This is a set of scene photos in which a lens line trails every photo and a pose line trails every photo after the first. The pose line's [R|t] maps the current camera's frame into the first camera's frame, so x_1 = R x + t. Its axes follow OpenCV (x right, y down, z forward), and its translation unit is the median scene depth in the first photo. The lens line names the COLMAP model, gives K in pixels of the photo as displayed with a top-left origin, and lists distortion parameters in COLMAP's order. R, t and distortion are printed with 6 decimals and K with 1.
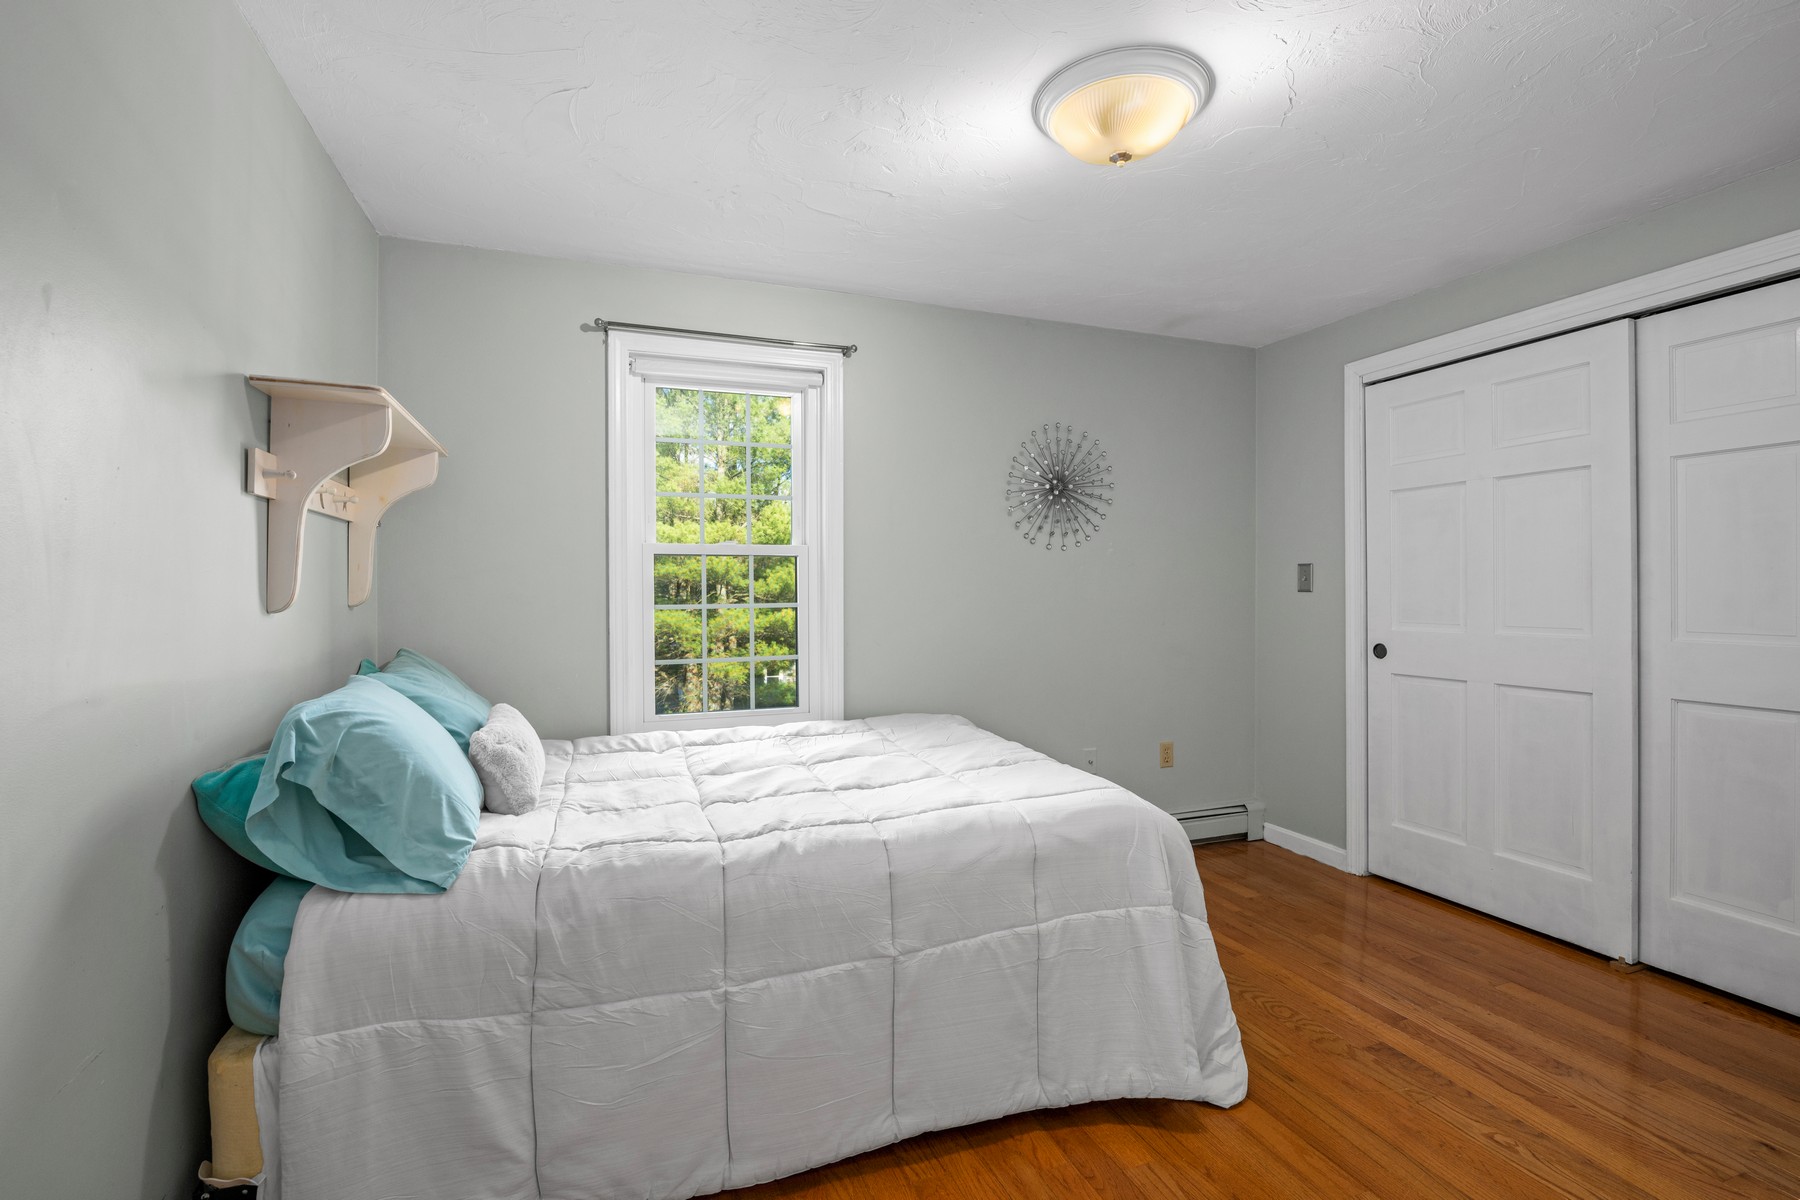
lens RADIAL K [[830.4, 0, 893.8], [0, 830.4, 599.1], [0, 0, 1]] dist [-0.018555, 0.002283]
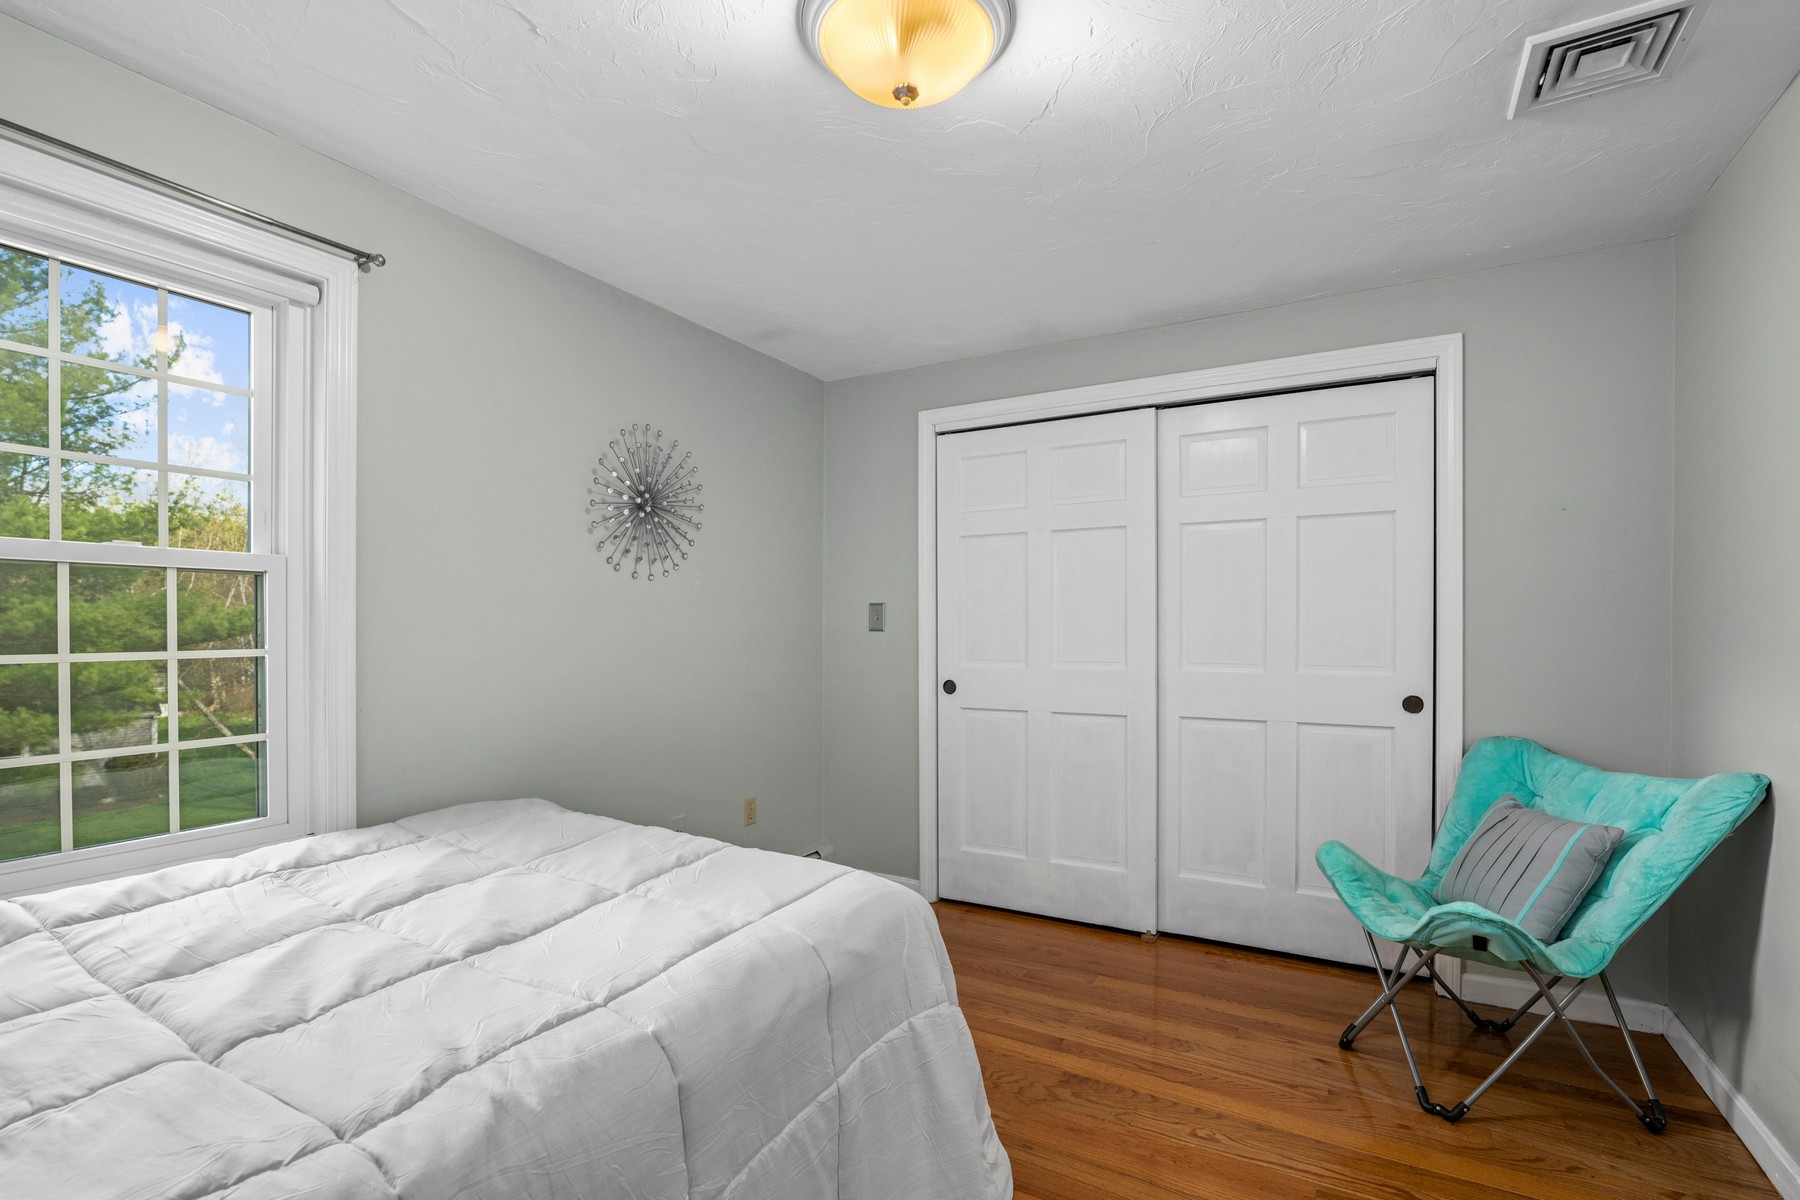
lens RADIAL K [[830.4, 0, 900.1], [0, 830.4, 639.1], [0, 0, 1]] dist [-0.018555, 0.002283]
pose [[0.766342, -0.004983, 0.642414, -0.186435], [0.005389, 0.999985, 0.001327, -0.000725], [-0.642411, 0.002445, 0.766357, 0.291461]]
